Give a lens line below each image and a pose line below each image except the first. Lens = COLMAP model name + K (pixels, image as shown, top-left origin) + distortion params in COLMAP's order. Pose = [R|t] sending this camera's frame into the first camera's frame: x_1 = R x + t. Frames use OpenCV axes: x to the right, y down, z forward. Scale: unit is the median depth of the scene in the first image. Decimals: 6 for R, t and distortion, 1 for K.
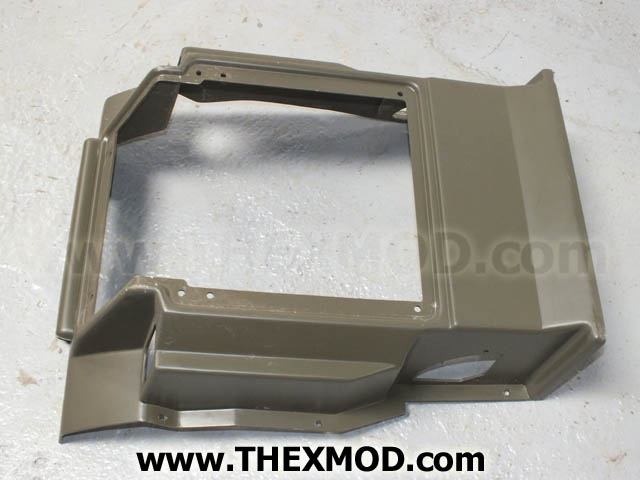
lens RADIAL K [[787.7, 0, 317.0], [0, 787.7, 239.8], [0, 0, 1]] dist [-0.097065, 0.000000]
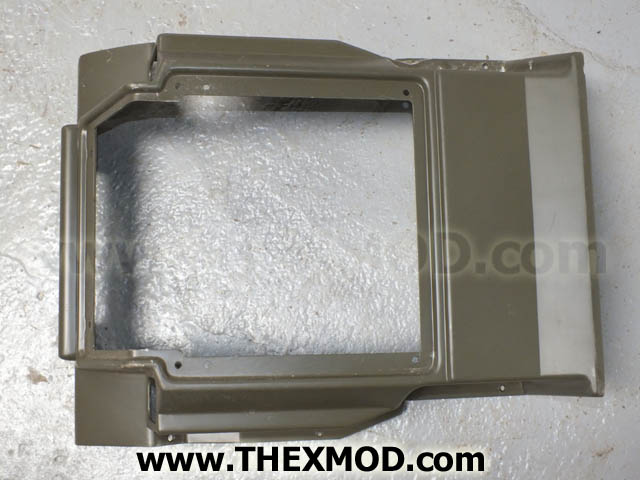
lens RADIAL K [[764.3, 0, 318.8], [0, 764.3, 242.4], [0, 0, 1]] dist [-0.034116, 0.000000]
pose [[0.999789, -0.010049, -0.017914, 0.020306], [0.016001, 0.927865, 0.372574, -0.350568], [0.012877, -0.372782, 0.927830, 0.130244]]
